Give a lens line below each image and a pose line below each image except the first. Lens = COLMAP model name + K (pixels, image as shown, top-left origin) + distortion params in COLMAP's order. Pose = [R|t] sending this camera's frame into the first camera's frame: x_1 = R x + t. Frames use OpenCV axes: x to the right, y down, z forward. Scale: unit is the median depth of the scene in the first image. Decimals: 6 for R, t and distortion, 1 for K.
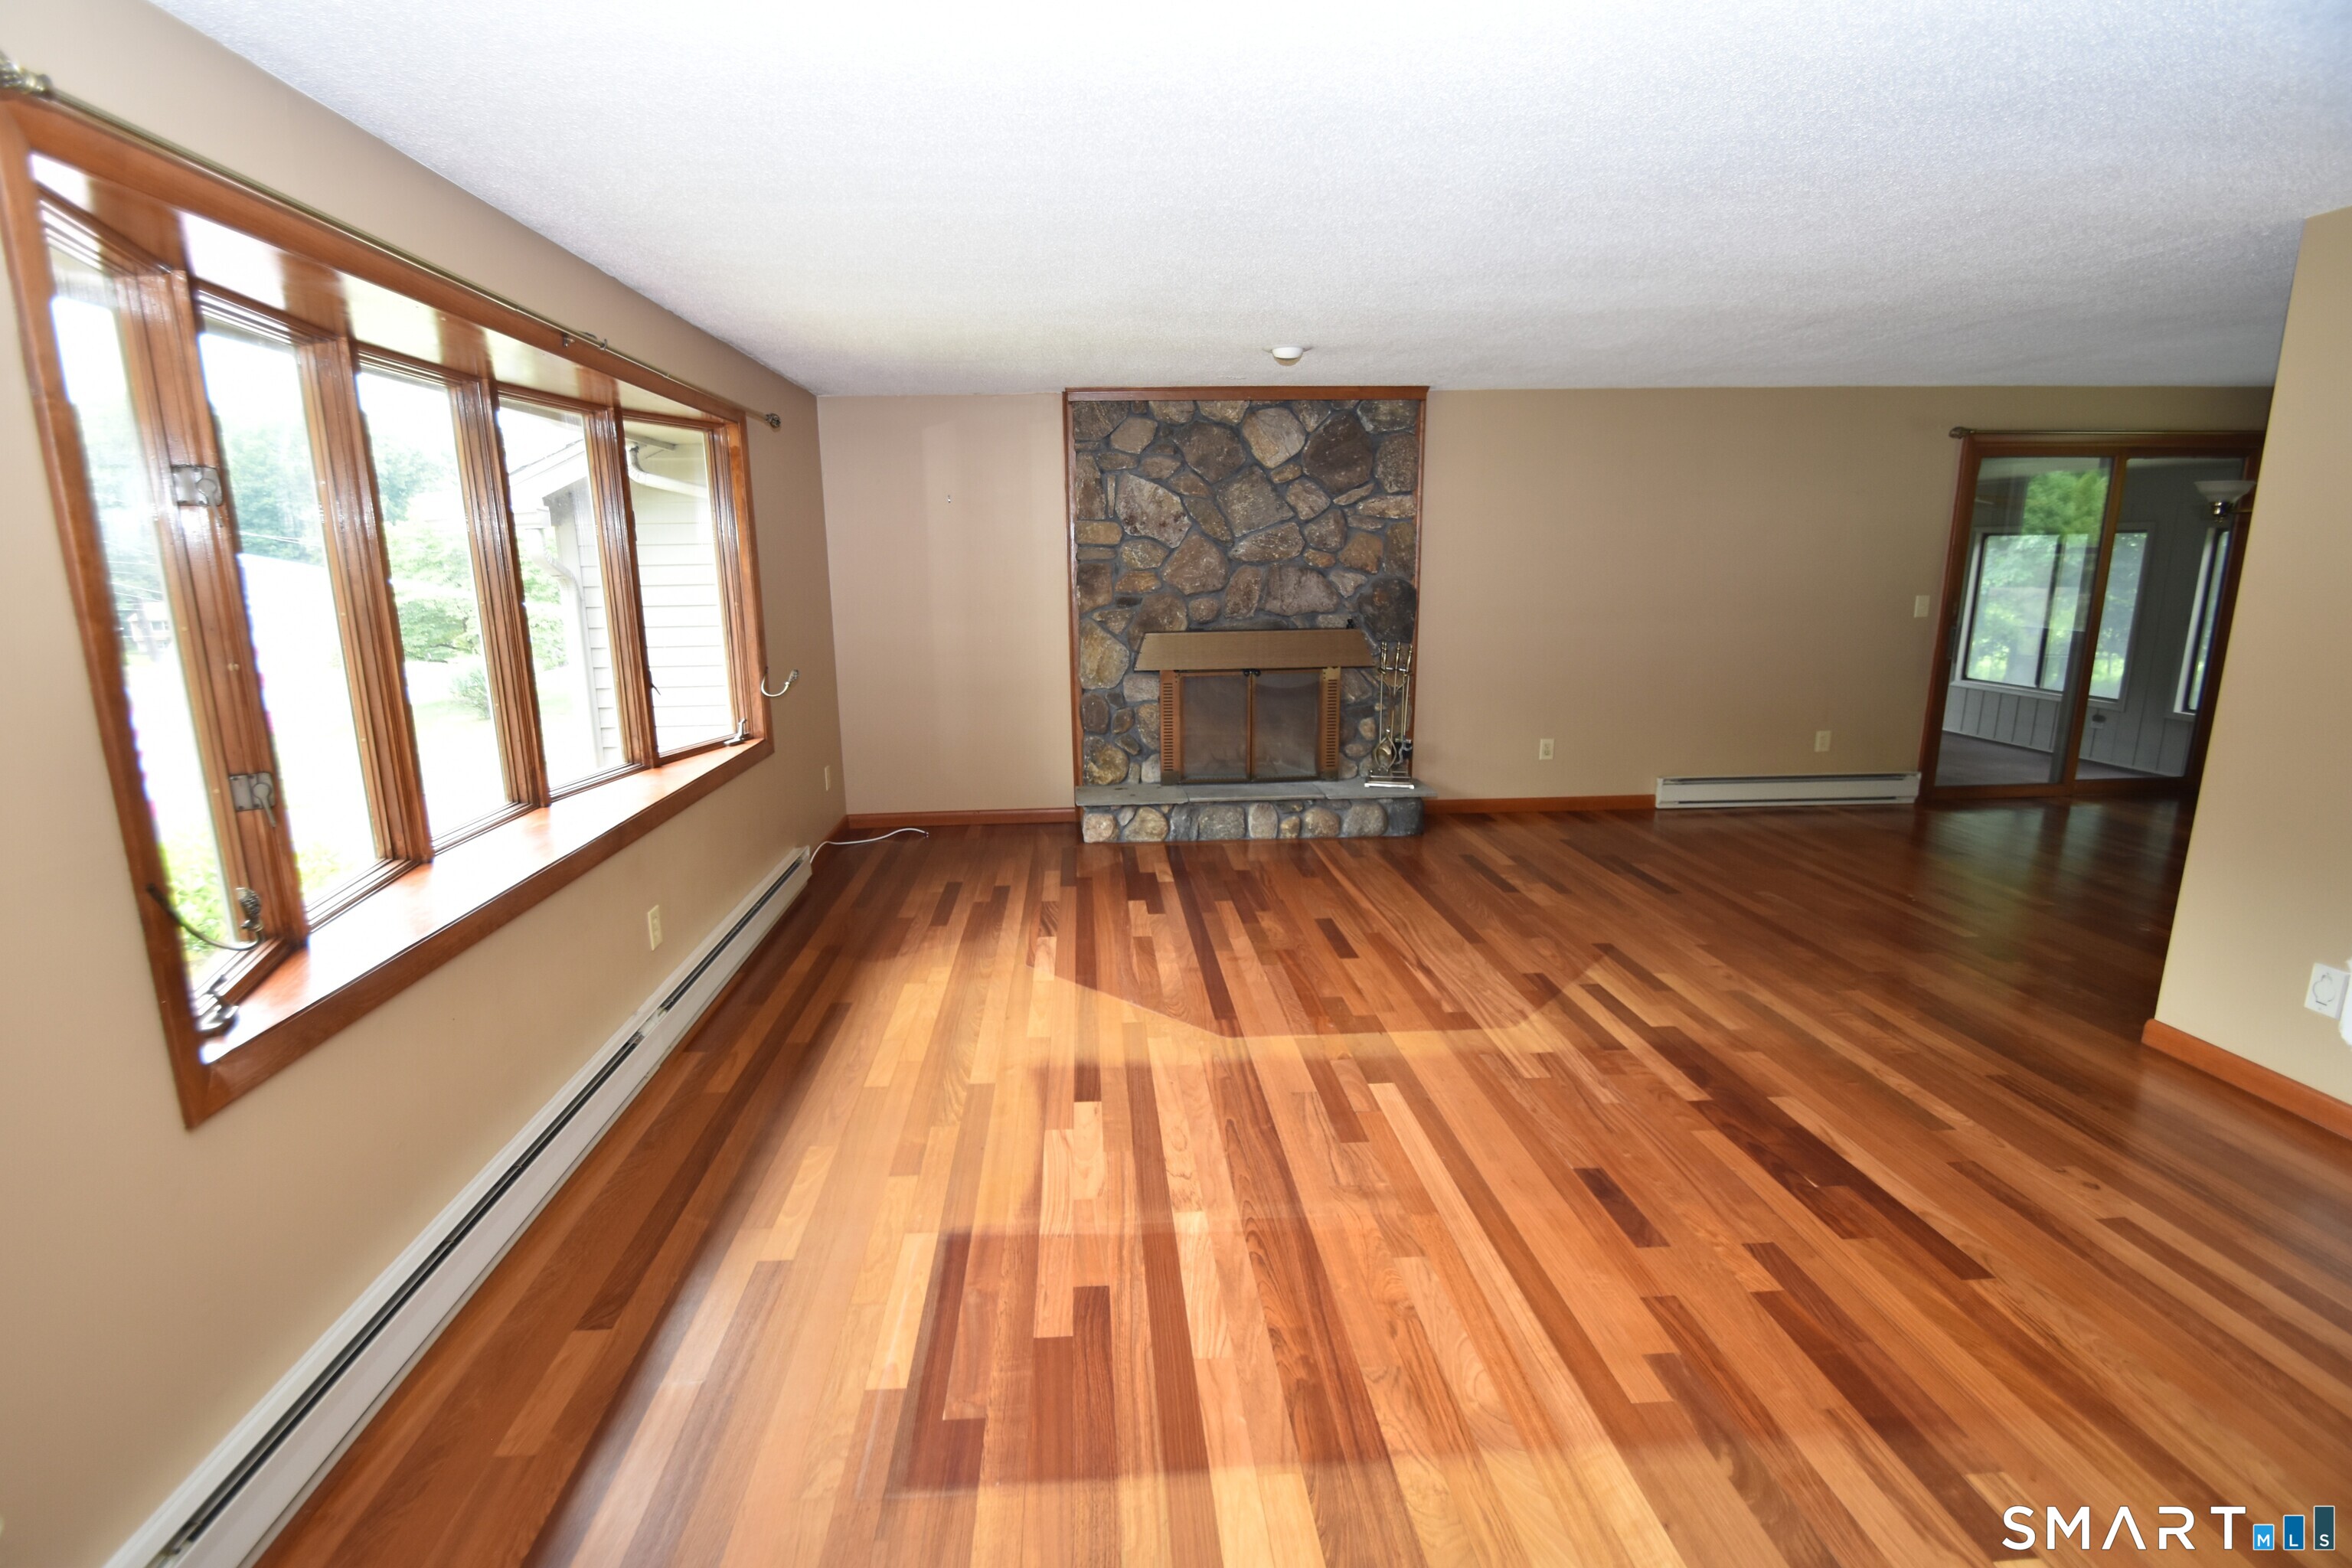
lens RADIAL K [[1031.7, 0, 1145.3], [0, 1031.7, 758.8], [0, 0, 1]] dist [0.002754, 0.000239]
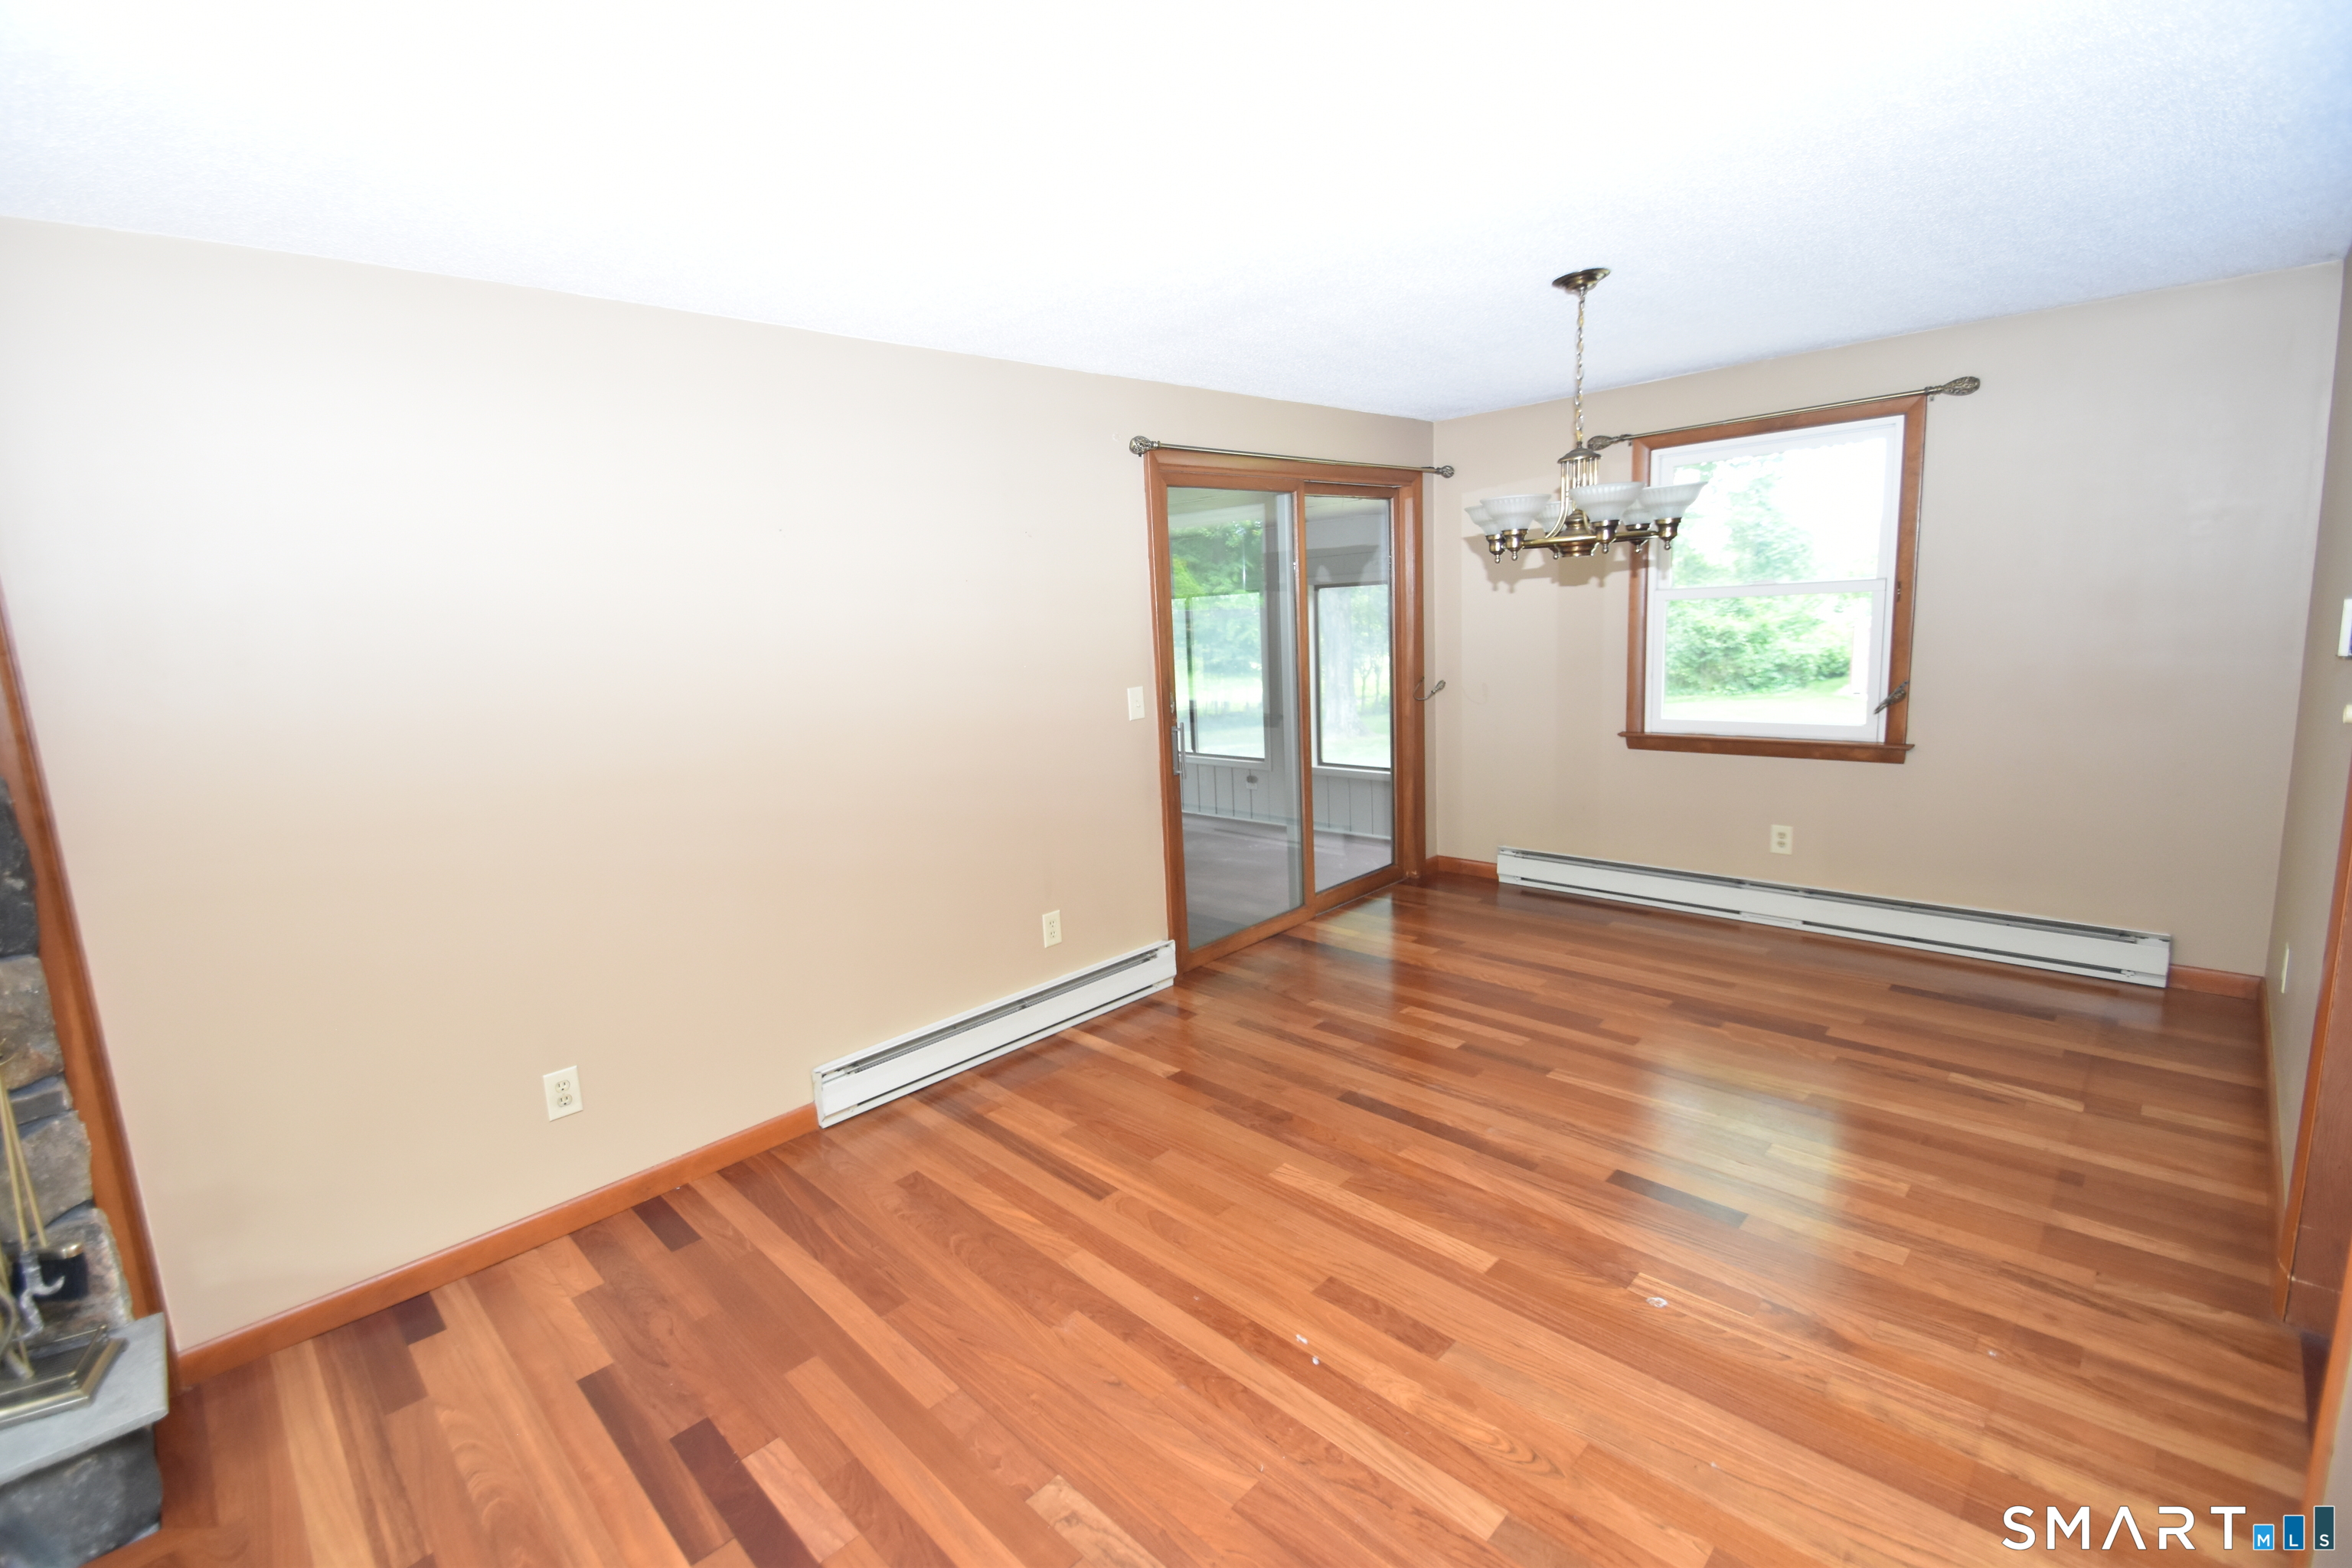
lens RADIAL K [[1031.7, 0, 1162.9], [0, 1031.7, 789.0], [0, 0, 1]] dist [0.002754, 0.000239]
pose [[0.735779, -0.147169, 0.661037, 0.302375], [0.176700, 0.984010, 0.022395, -0.103182], [-0.653763, 0.100328, 0.750019, 0.475556]]
